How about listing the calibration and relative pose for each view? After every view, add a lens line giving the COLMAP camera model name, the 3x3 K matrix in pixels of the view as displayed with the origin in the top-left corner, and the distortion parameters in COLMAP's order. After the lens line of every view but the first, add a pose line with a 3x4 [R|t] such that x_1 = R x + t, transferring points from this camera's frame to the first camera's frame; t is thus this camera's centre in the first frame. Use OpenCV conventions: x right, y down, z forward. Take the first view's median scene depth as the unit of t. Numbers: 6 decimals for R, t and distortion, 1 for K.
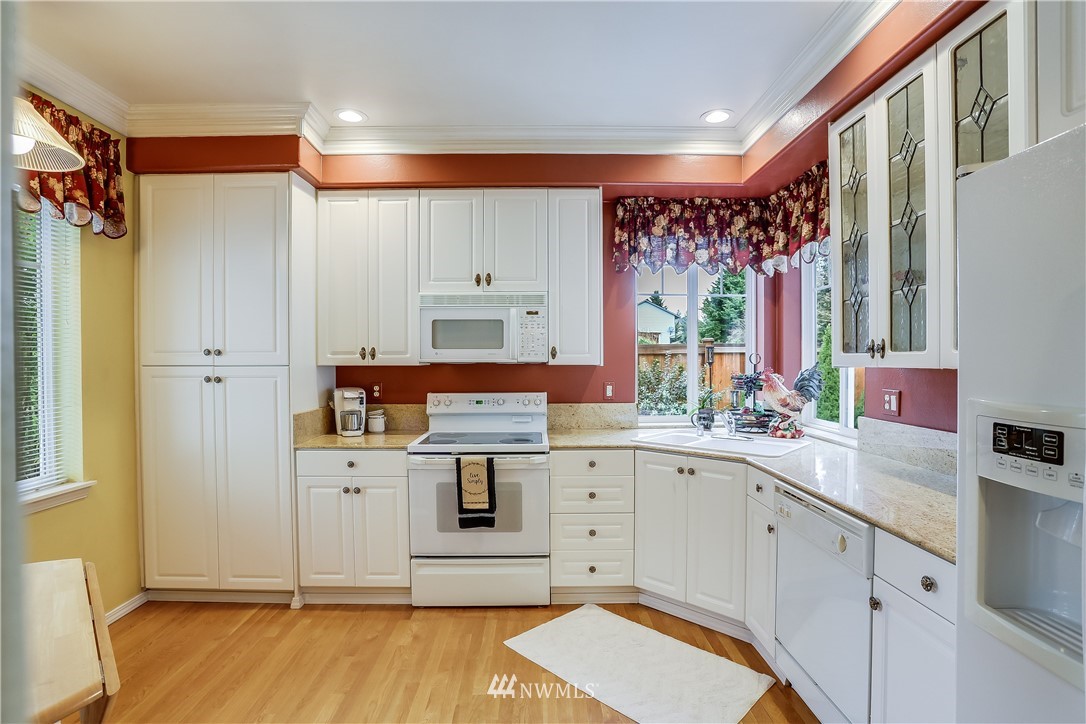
lens RADIAL K [[537.3, 0, 543.0], [0, 537.3, 362.0], [0, 0, 1]] dist [-0.040607, -0.000166]
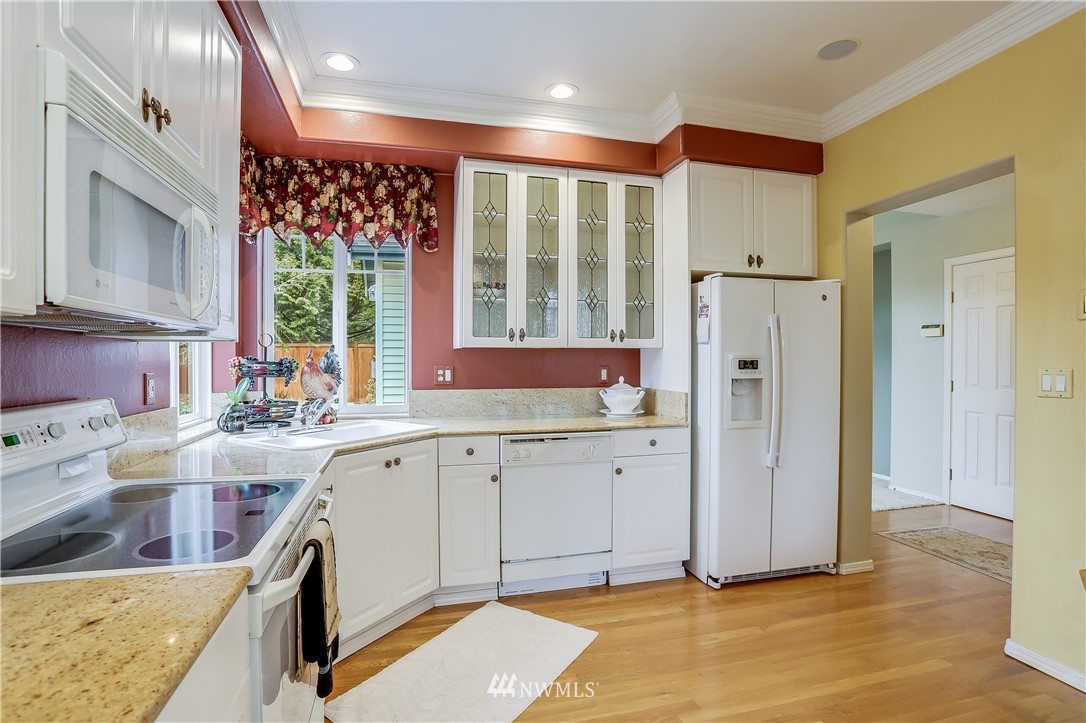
lens RADIAL K [[537.3, 0, 543.0], [0, 537.3, 361.5], [0, 0, 1]] dist [-0.040607, -0.000166]
pose [[-0.248383, 0.000205, 0.968662, -0.731089], [0.007944, 0.999967, 0.001825, 0.040359], [-0.968629, 0.008148, -0.248376, 1.094578]]
